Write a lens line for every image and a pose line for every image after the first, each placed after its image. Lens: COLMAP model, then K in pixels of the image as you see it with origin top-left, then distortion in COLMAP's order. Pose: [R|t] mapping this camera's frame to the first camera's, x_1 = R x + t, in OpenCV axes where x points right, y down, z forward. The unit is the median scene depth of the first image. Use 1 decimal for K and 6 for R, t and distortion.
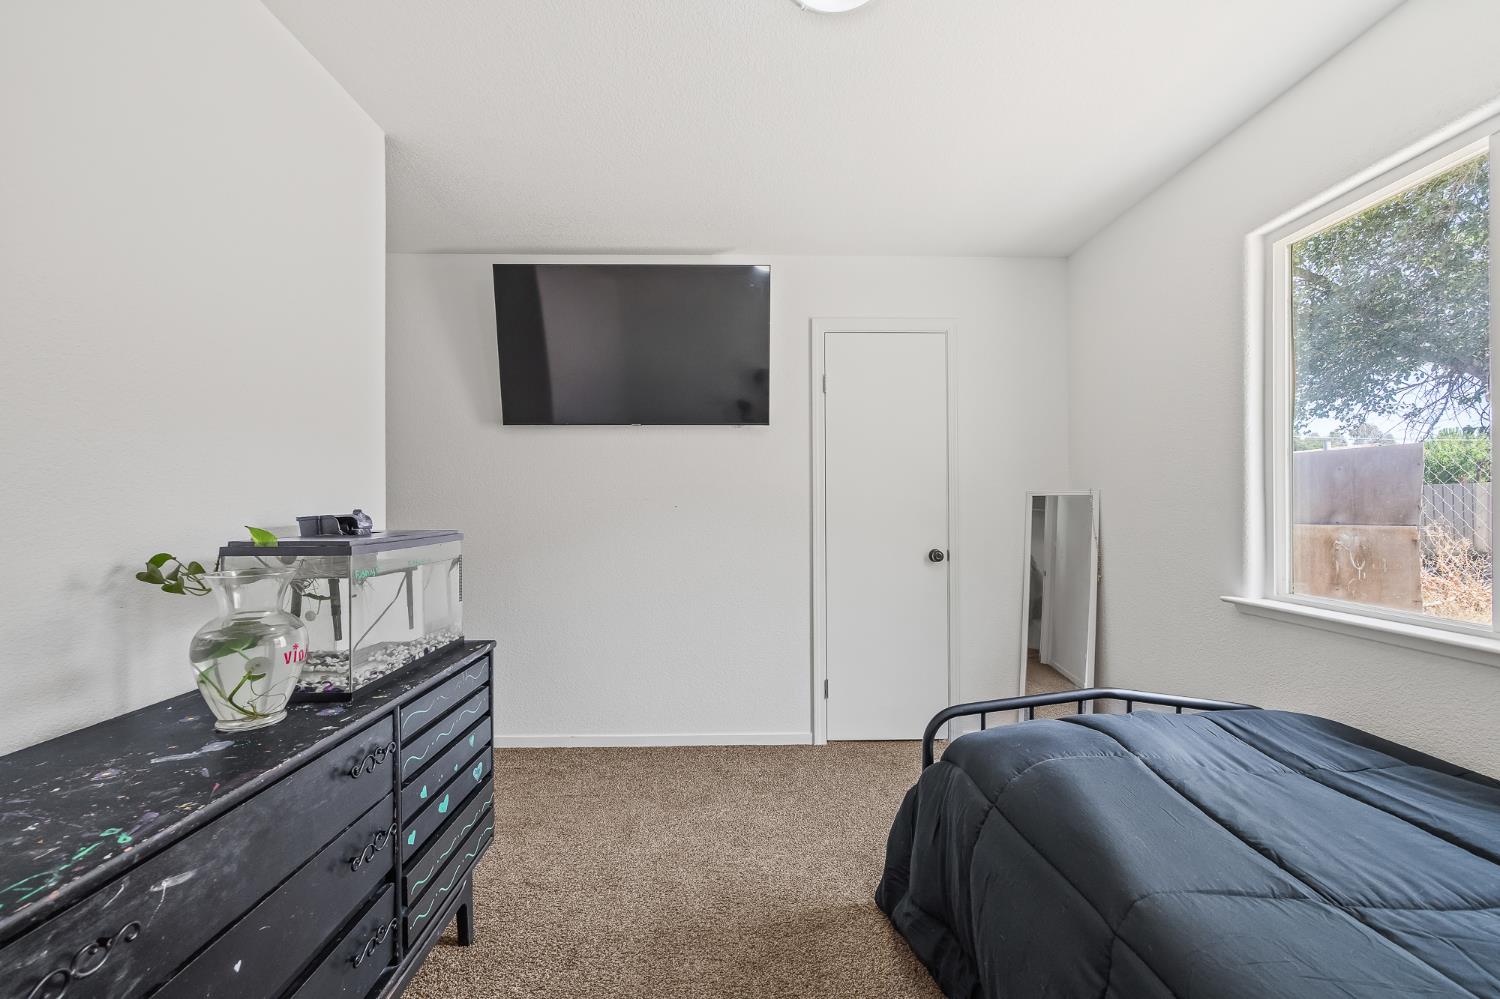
lens RADIAL K [[597.1, 0, 752.2], [0, 597.1, 506.8], [0, 0, 1]] dist [0.002723, 0.000584]
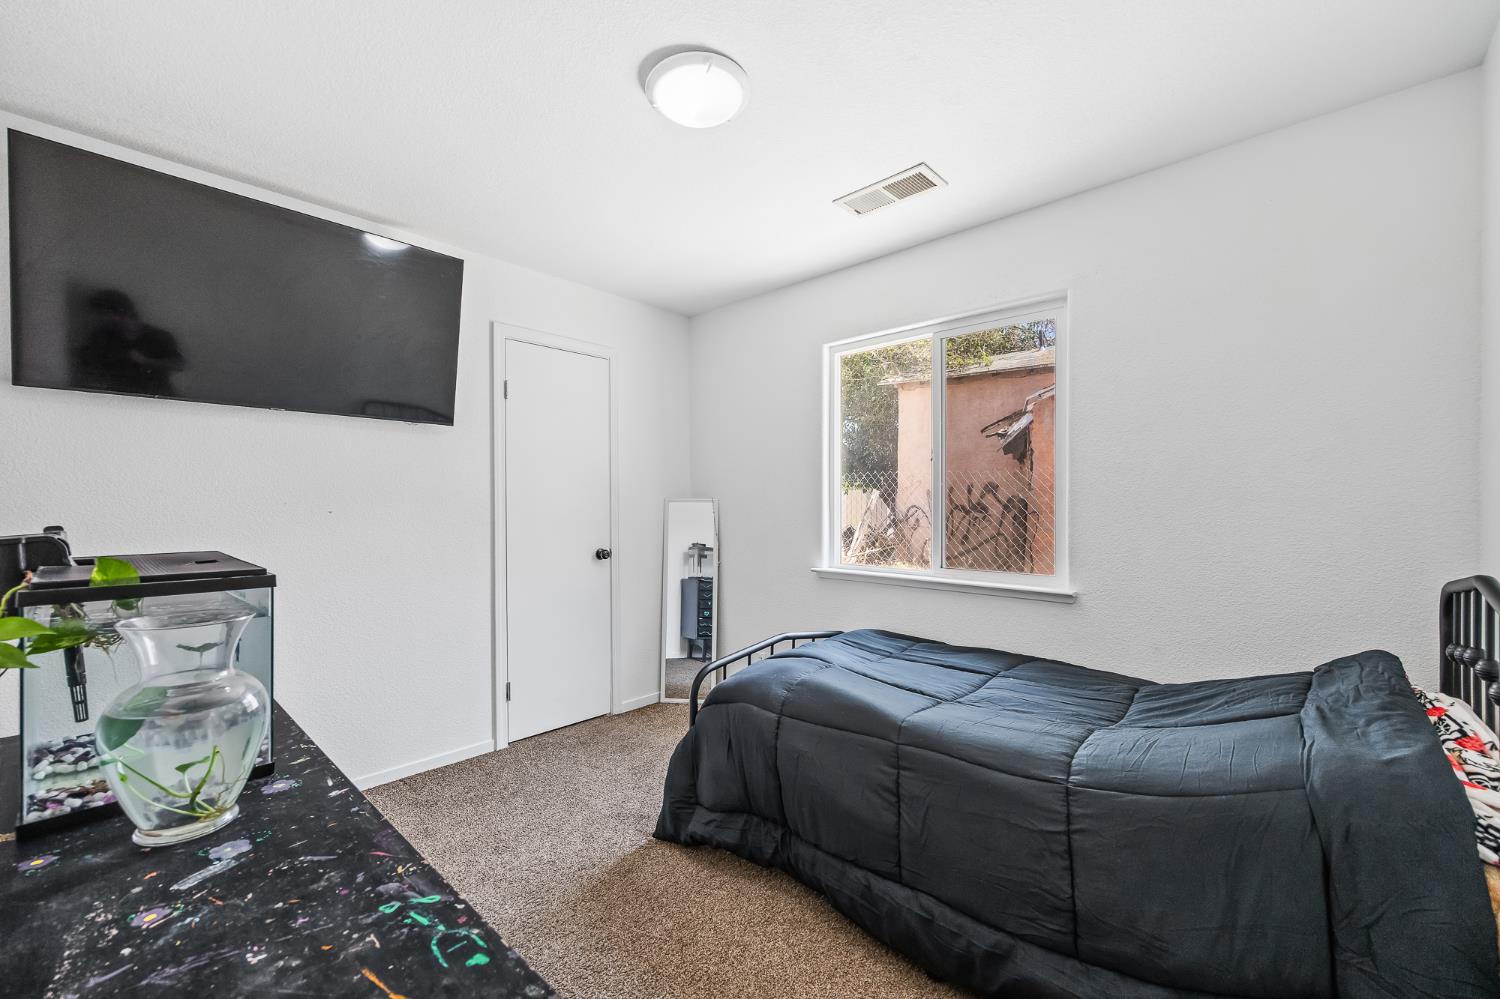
lens RADIAL K [[597.1, 0, 744.5], [0, 597.1, 510.3], [0, 0, 1]] dist [0.002723, 0.000584]
pose [[0.704401, -0.002400, 0.709799, -0.597521], [-0.002324, 0.999981, 0.005687, -0.017828], [-0.709799, -0.005656, 0.704382, 0.012628]]
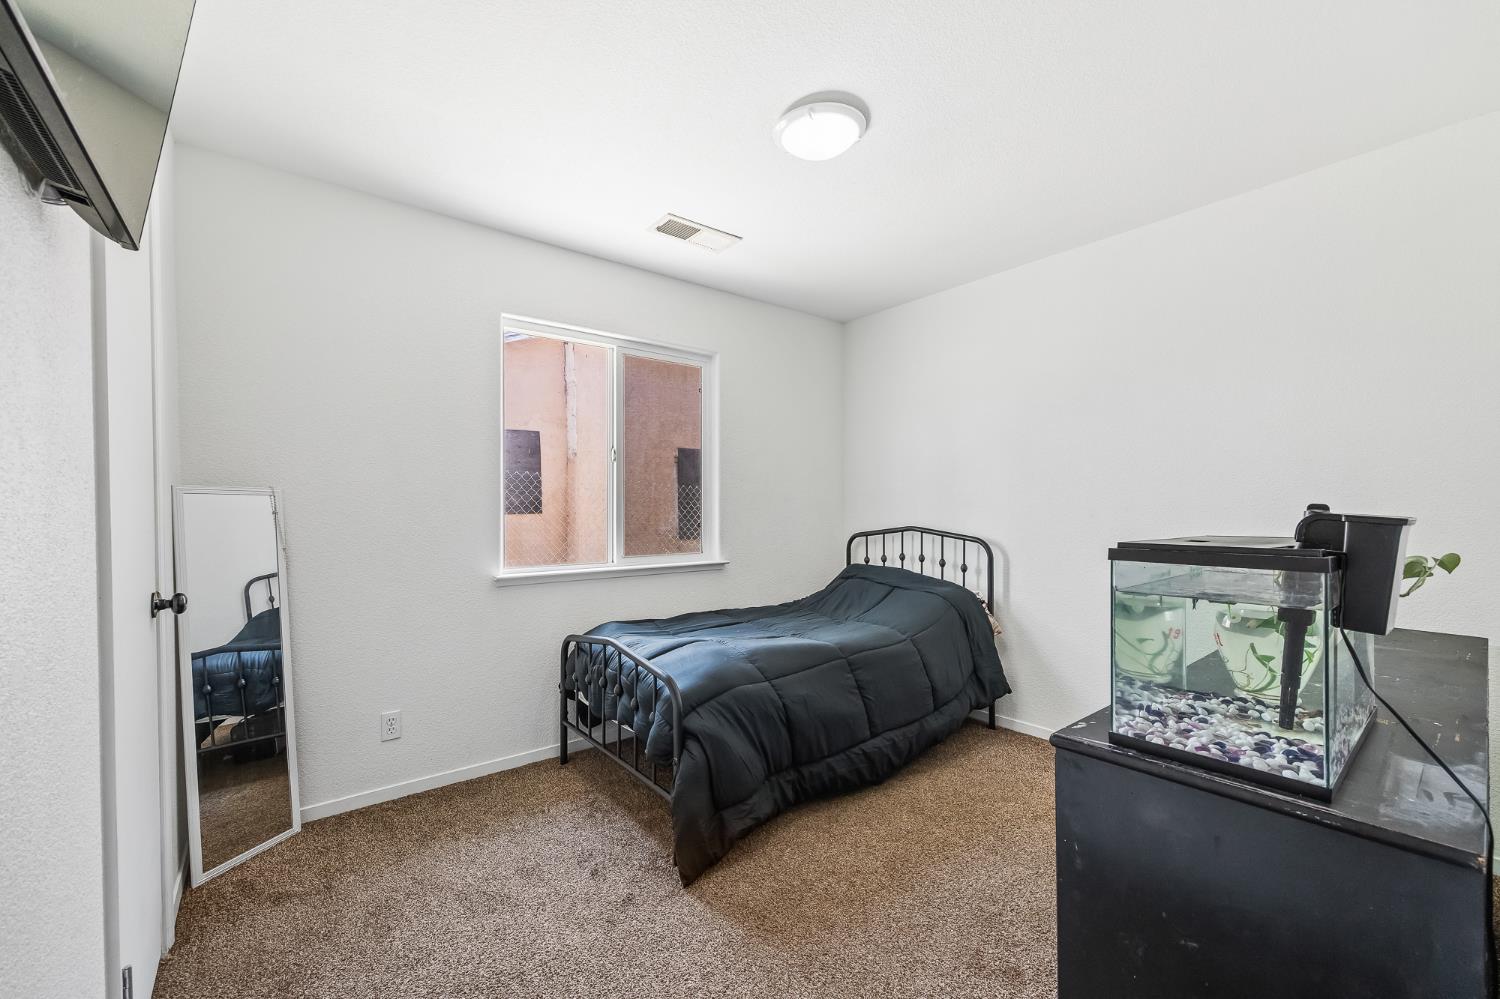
lens RADIAL K [[597.1, 0, 749.8], [0, 597.1, 506.1], [0, 0, 1]] dist [0.002723, 0.000584]
pose [[-0.593216, 0.009640, 0.804985, -0.789265], [0.004623, 0.999953, -0.008568, 0.011064], [-0.805030, -0.001361, -0.593233, 1.729158]]
